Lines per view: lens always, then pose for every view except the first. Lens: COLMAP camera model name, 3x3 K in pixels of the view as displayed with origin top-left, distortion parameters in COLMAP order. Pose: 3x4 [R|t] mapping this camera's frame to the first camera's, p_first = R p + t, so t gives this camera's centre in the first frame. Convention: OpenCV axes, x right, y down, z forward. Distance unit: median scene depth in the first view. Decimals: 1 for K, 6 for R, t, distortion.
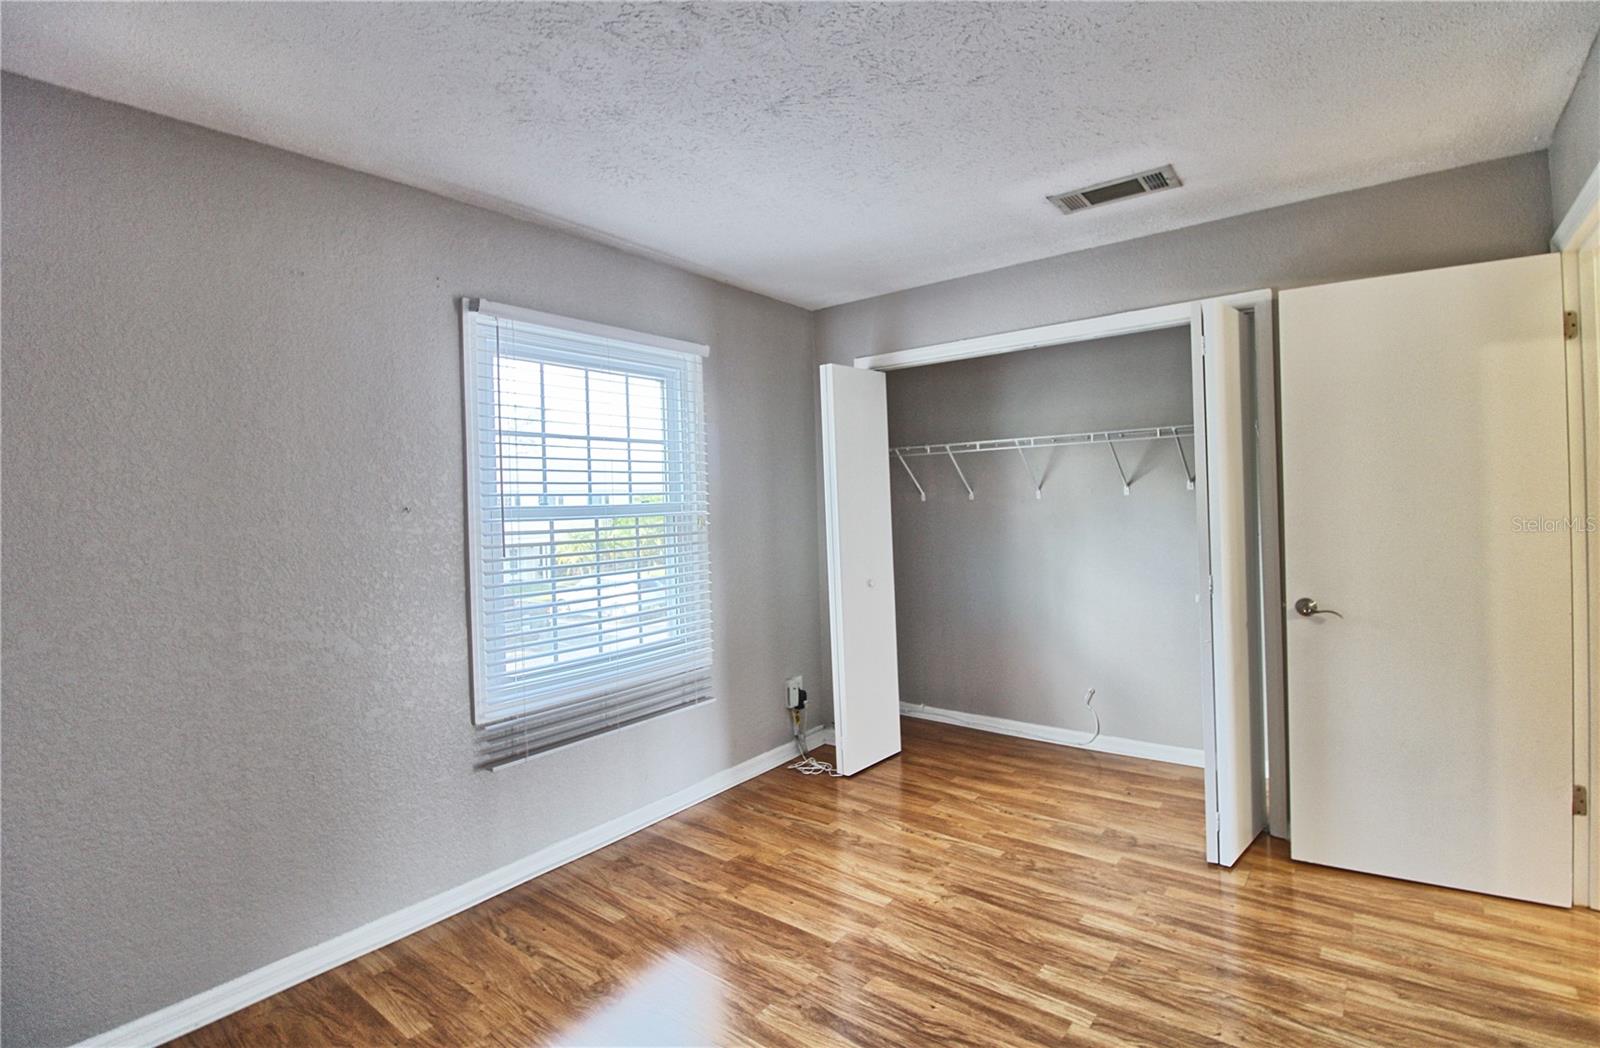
lens RADIAL K [[749.9, 0, 814.7], [0, 749.9, 508.4], [0, 0, 1]] dist [-0.003089, -0.003881]
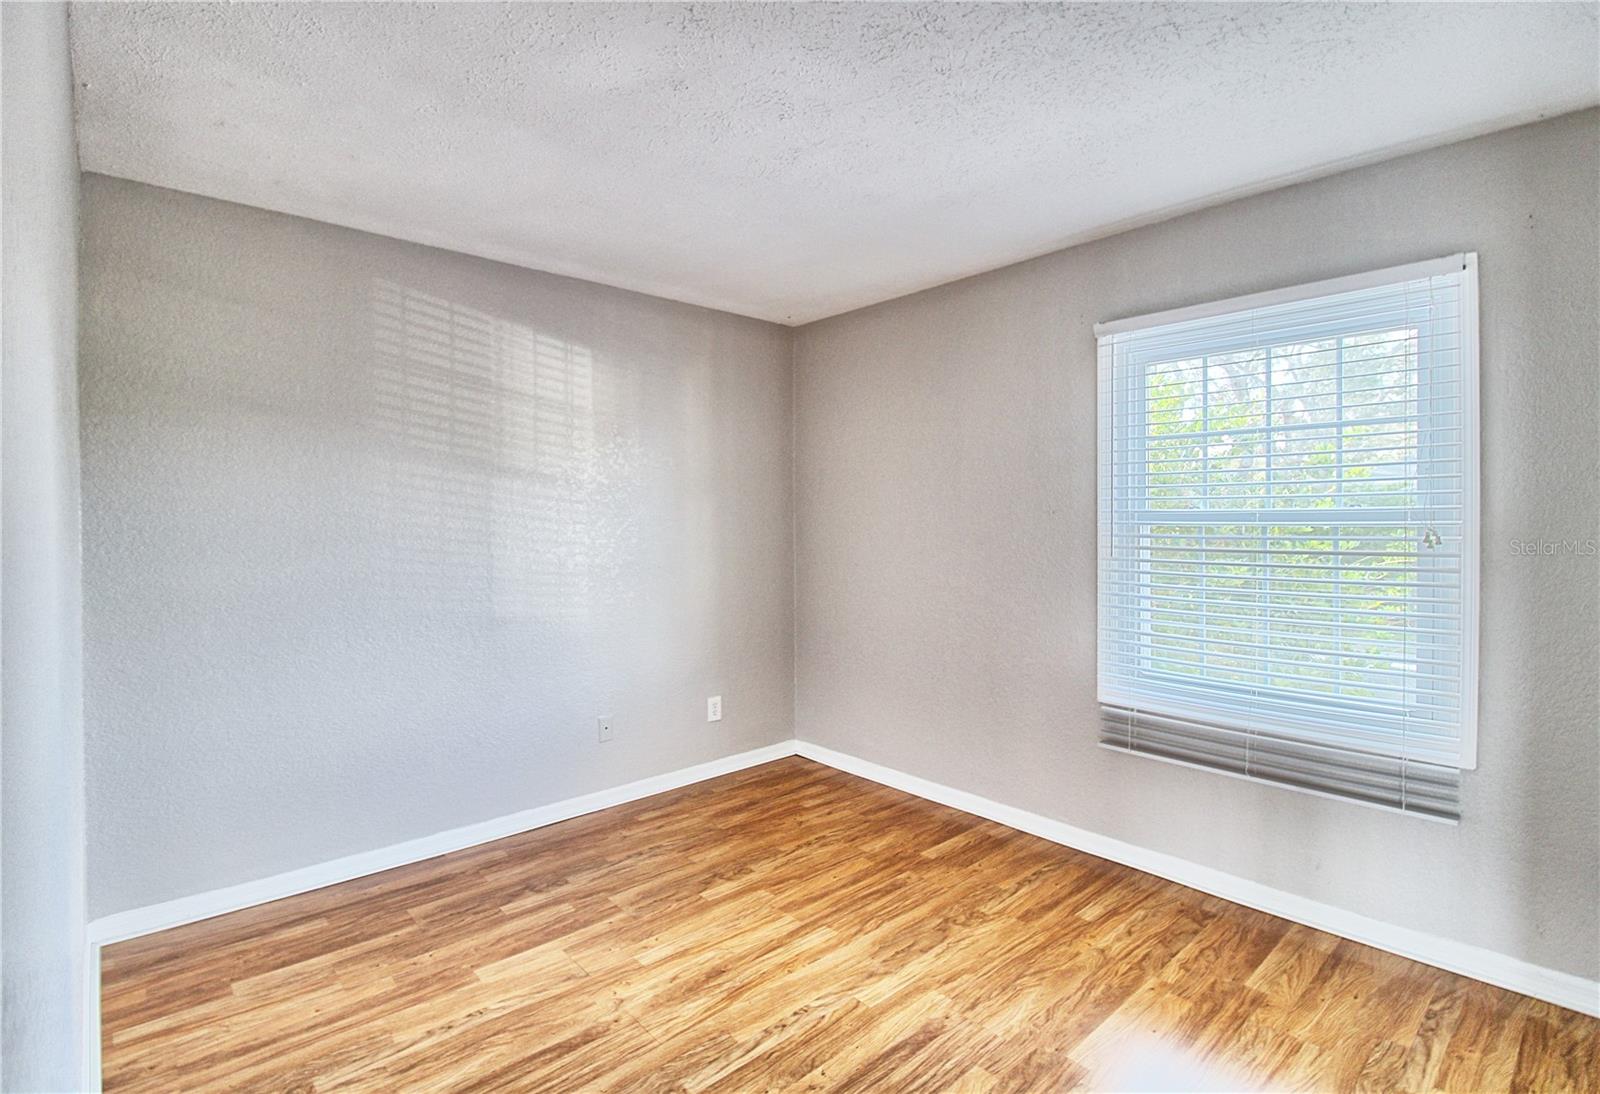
lens RADIAL K [[764.7, 0, 805.6], [0, 764.7, 541.2], [0, 0, 1]] dist [-0.015333, -0.001513]
pose [[-0.169746, 0.055907, -0.983901, 0.668224], [0.001233, 0.998401, 0.056518, -0.019295], [0.985487, 0.008380, -0.169543, 0.671976]]
